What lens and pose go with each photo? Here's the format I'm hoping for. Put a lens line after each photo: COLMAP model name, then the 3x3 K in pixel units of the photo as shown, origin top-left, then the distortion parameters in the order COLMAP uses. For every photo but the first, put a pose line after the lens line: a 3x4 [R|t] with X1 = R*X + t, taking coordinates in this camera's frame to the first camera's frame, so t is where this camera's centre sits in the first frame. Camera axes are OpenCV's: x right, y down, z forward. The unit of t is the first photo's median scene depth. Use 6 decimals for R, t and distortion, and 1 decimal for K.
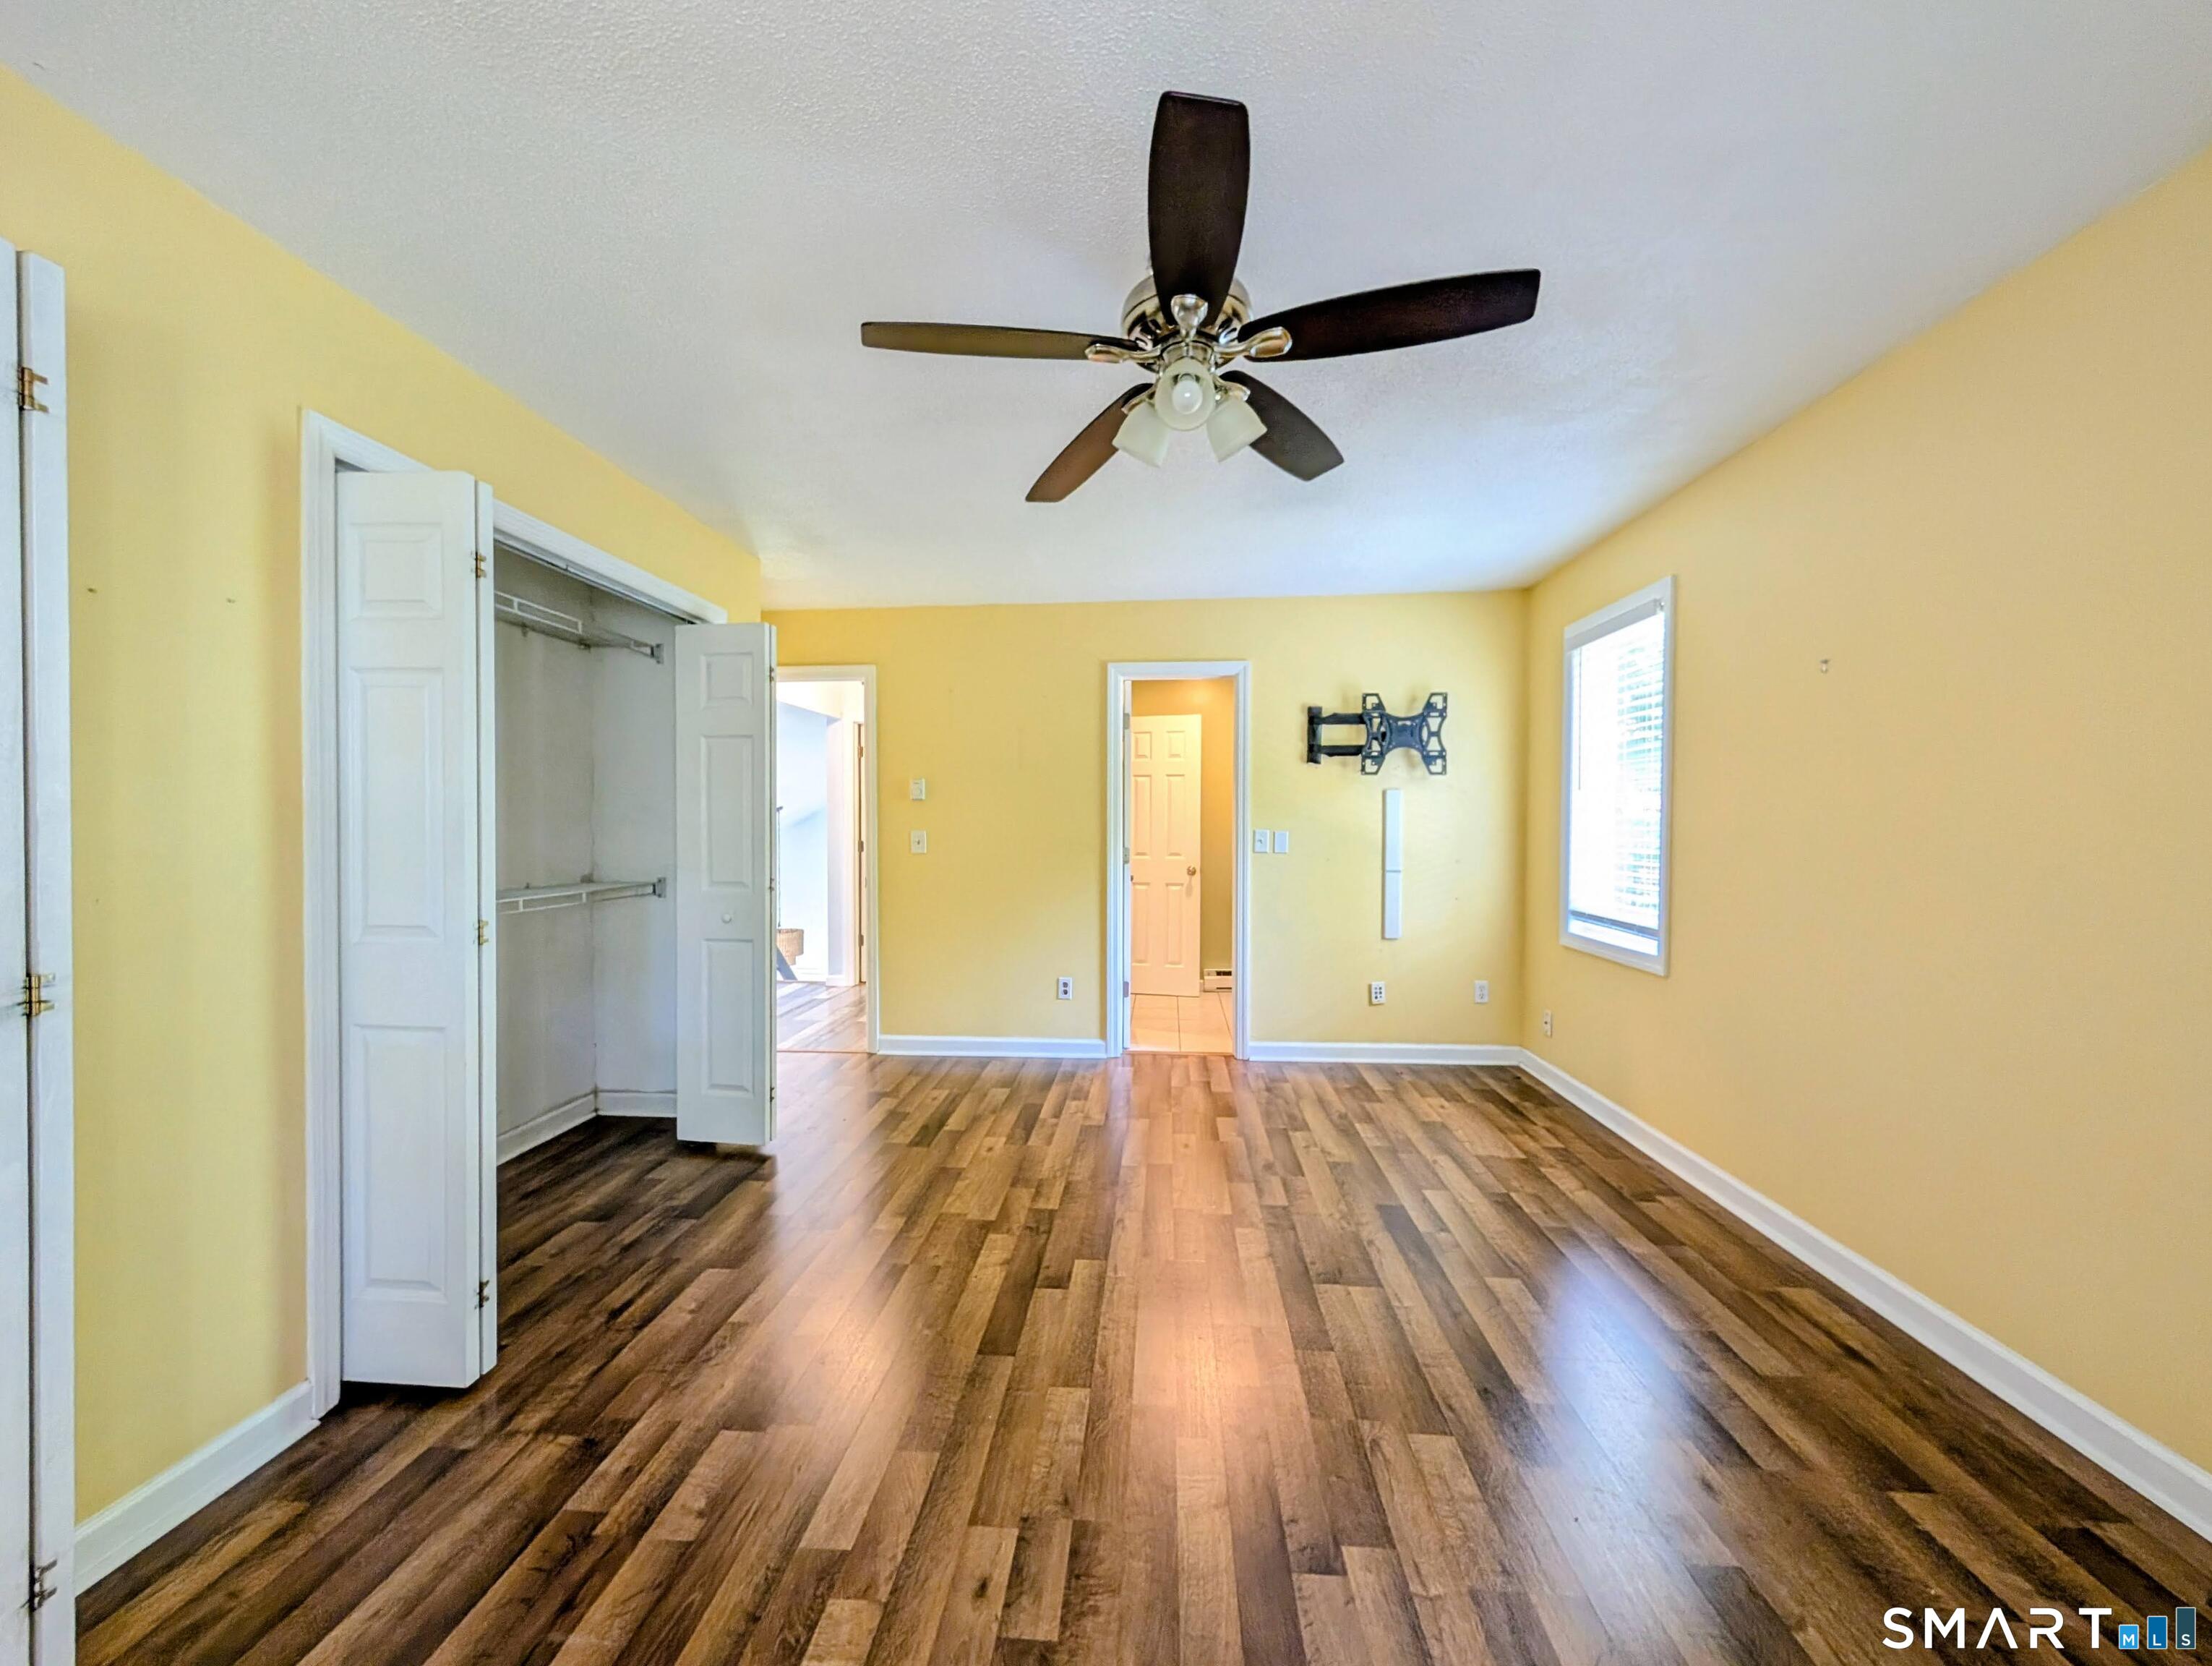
lens RADIAL K [[797.6, 0, 1112.0], [0, 797.6, 834.6], [0, 0, 1]] dist [0.003522, 0.000029]
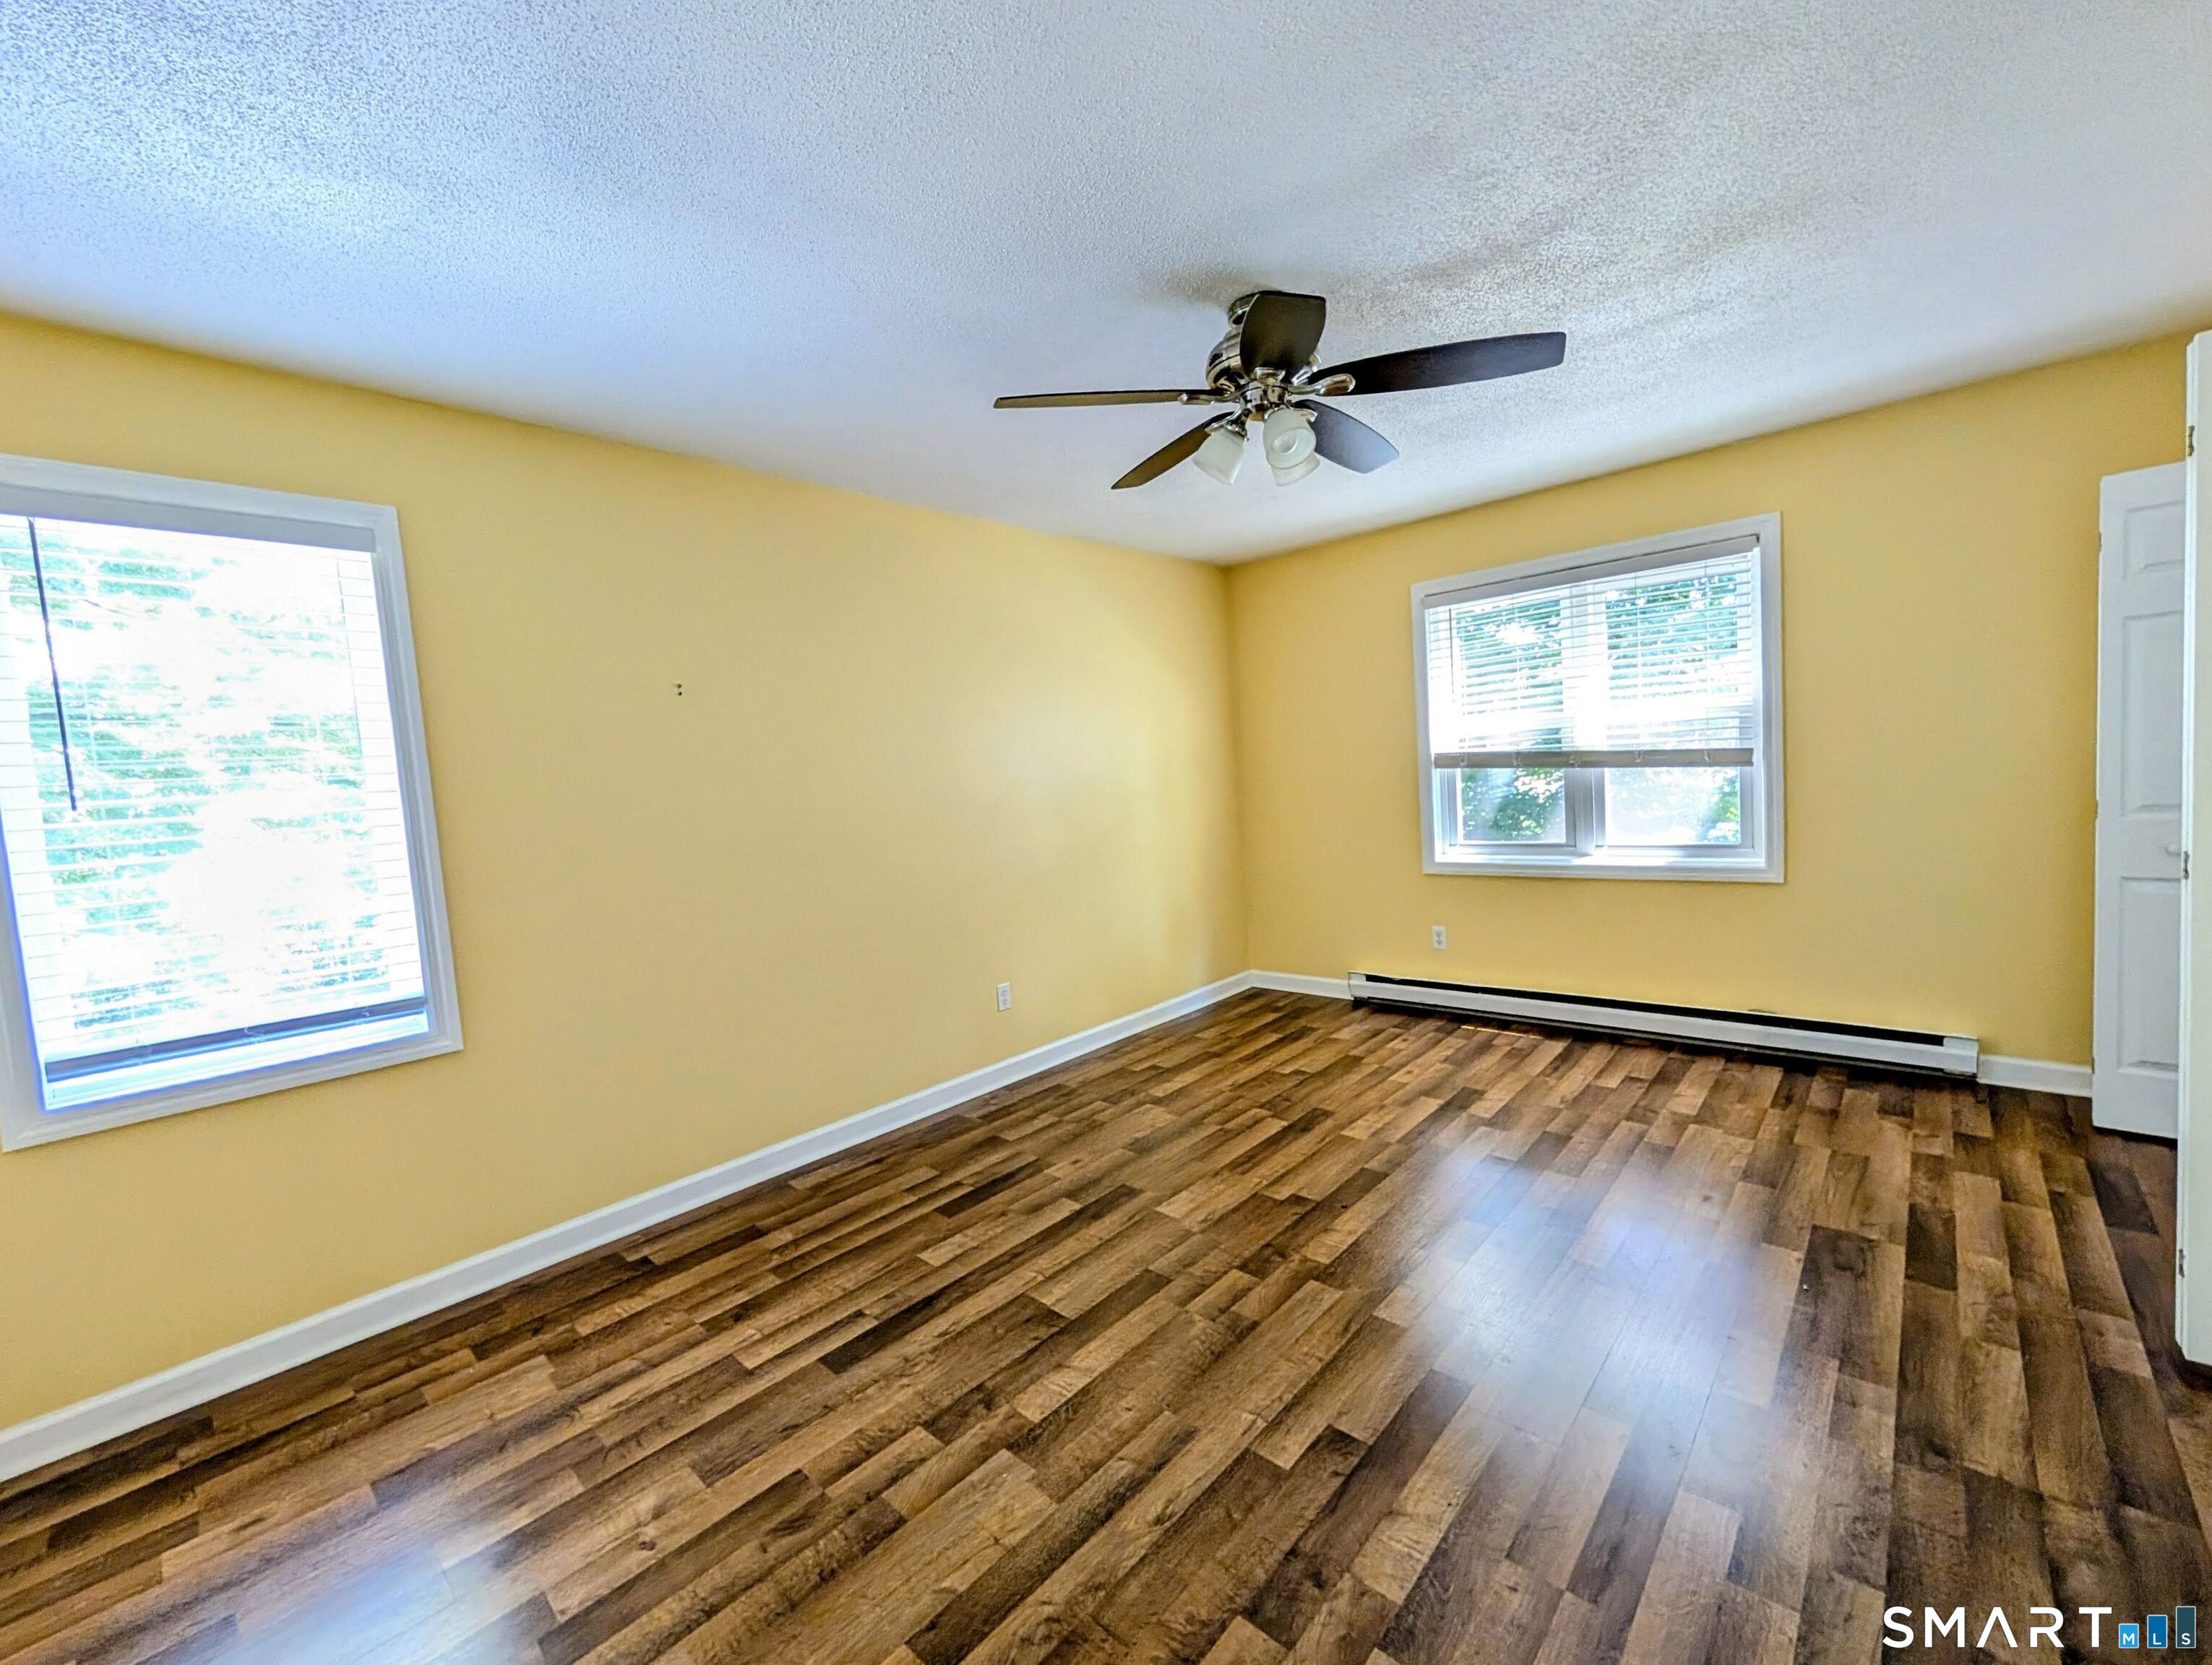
lens RADIAL K [[855.3, 0, 1116.2], [0, 855.3, 827.2], [0, 0, 1]] dist [0.001259, 0.000046]
pose [[-0.768651, 0.009782, 0.639593, -0.349488], [0.073541, 0.994605, 0.073168, -0.051578], [-0.635426, 0.103277, -0.765224, 1.397663]]
